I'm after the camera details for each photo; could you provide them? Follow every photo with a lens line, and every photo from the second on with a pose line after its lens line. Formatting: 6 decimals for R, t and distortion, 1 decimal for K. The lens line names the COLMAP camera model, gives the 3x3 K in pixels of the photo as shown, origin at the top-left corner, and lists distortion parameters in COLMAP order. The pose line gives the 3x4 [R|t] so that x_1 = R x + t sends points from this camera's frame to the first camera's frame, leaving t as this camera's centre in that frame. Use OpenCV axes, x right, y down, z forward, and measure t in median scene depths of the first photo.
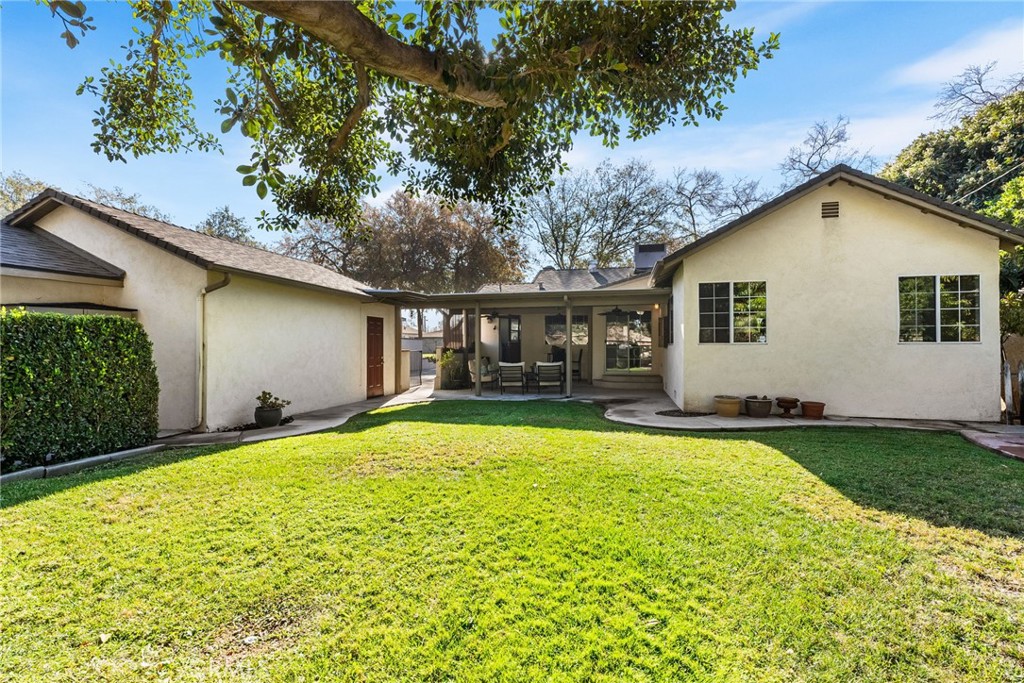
lens RADIAL K [[467.0, 0, 514.9], [0, 467.0, 341.2], [0, 0, 1]] dist [-0.000013, 0.000232]
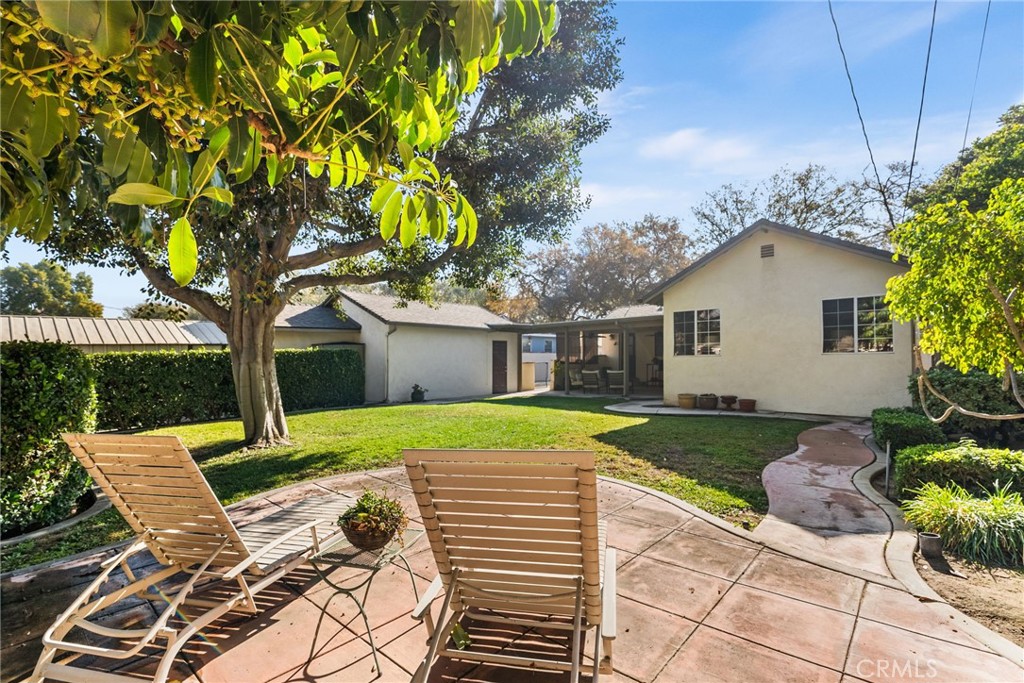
lens RADIAL K [[467.0, 0, 514.9], [0, 467.0, 341.2], [0, 0, 1]] dist [-0.000013, 0.000232]
pose [[0.885103, -0.028272, -0.464536, 0.669151], [0.015576, 0.999393, -0.031146, -0.002995], [0.465135, 0.020332, 0.885006, -0.474755]]
